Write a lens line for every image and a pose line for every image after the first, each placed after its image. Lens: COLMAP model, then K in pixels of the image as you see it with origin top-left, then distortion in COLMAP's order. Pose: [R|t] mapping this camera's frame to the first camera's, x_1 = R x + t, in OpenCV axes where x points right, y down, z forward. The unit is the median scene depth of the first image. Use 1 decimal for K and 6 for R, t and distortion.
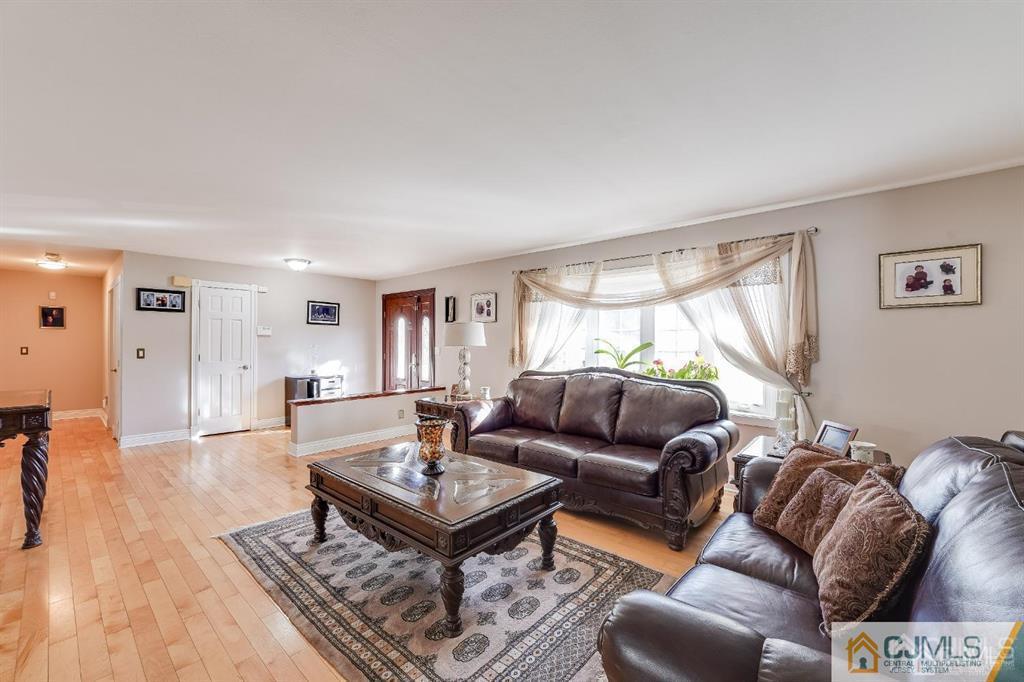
lens RADIAL K [[412.3, 0, 507.9], [0, 412.3, 343.6], [0, 0, 1]] dist [-0.007023, -0.000174]
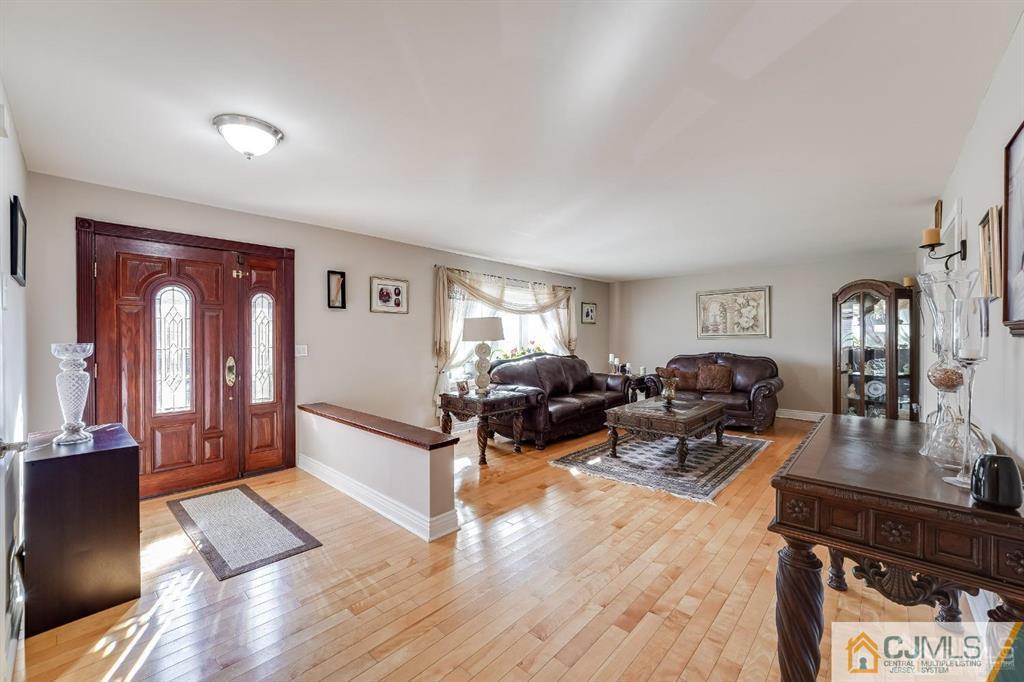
lens RADIAL K [[412.3, 0, 507.9], [0, 412.3, 343.6], [0, 0, 1]] dist [-0.007023, -0.000174]
pose [[0.013926, -0.016594, 0.999765, -1.140735], [0.005660, 0.999848, 0.016516, -0.001269], [-0.999887, 0.005429, 0.014018, 0.948059]]
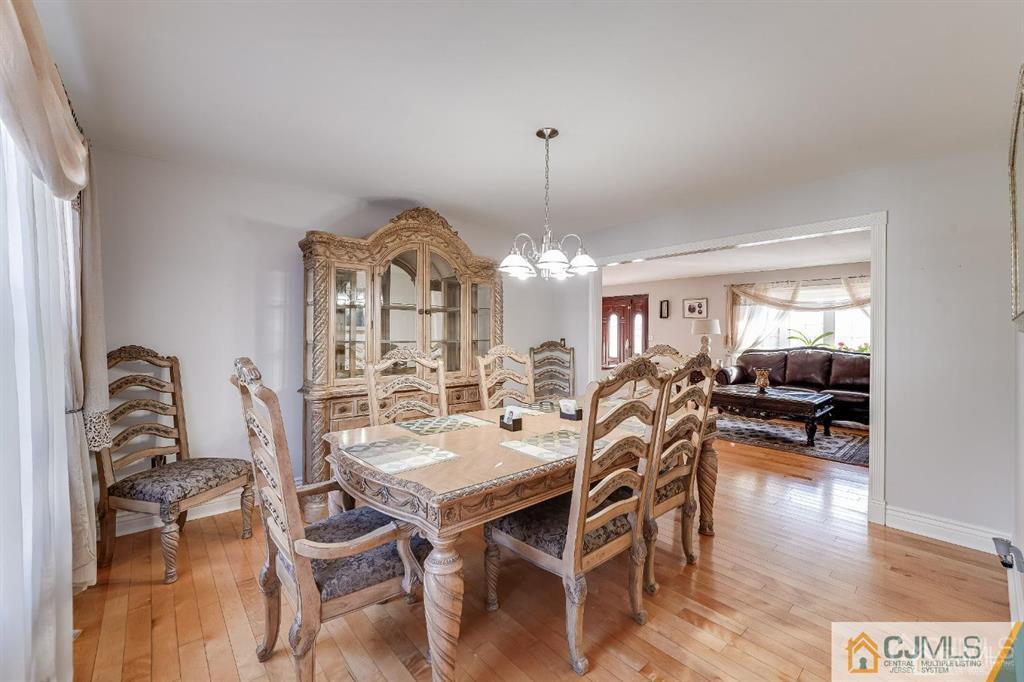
lens RADIAL K [[419.5, 0, 509.9], [0, 419.5, 333.2], [0, 0, 1]] dist [-0.008773, -0.000189]
pose [[0.992445, -0.002259, -0.122668, -0.679375], [0.002498, 0.999995, 0.001787, -0.002372], [0.122664, -0.002080, 0.992446, -0.730849]]
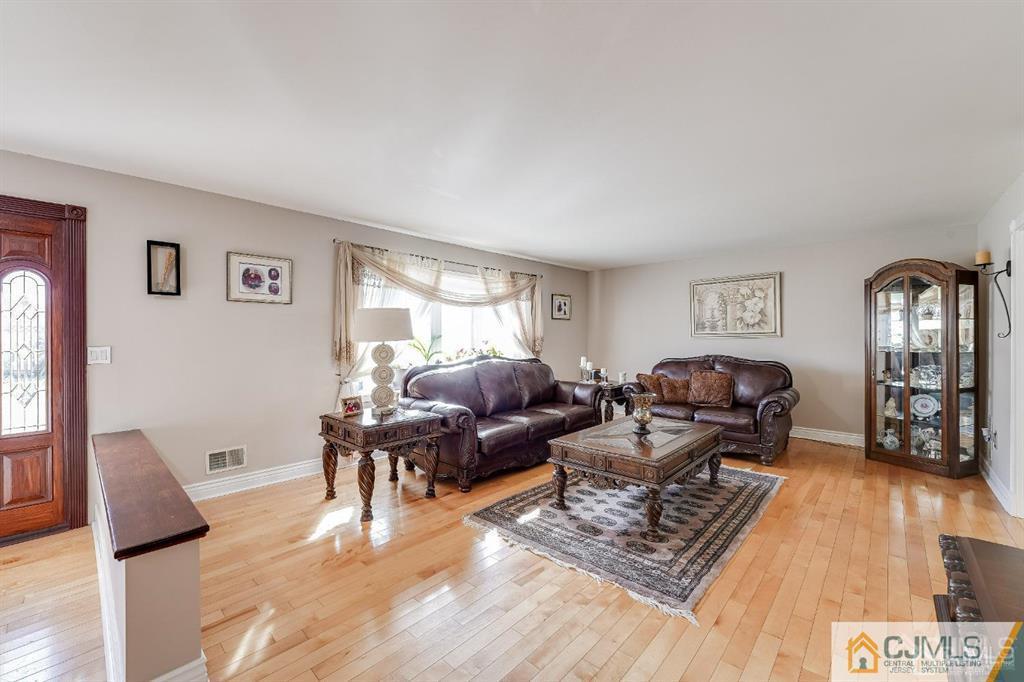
lens RADIAL K [[414.8, 0, 507.2], [0, 414.8, 342.8], [0, 0, 1]] dist [-0.007000, -0.000082]
pose [[0.021896, -0.018827, 0.999583, -0.850588], [0.004676, 0.999814, 0.018729, -0.001278], [-0.999749, 0.004264, 0.021980, 0.785307]]
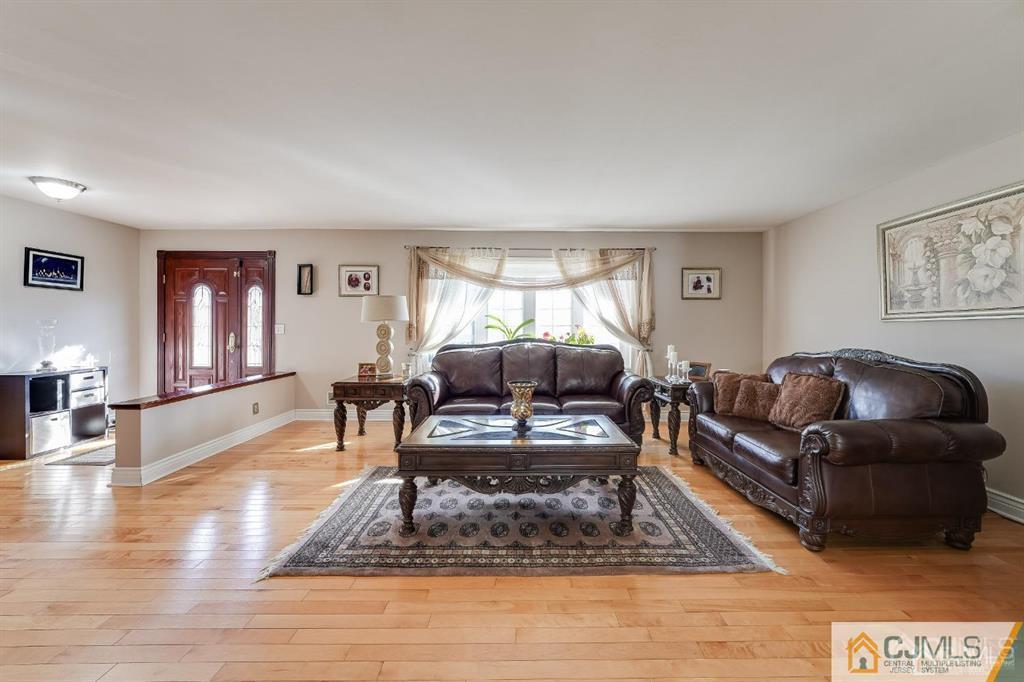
lens RADIAL K [[415.4, 0, 521.0], [0, 415.4, 330.2], [0, 0, 1]] dist [-0.005912, -0.000141]
pose [[0.740182, -0.007787, 0.672361, -0.523499], [0.002011, 0.999954, 0.009367, 0.019526], [-0.672403, -0.005581, 0.740164, 0.098855]]
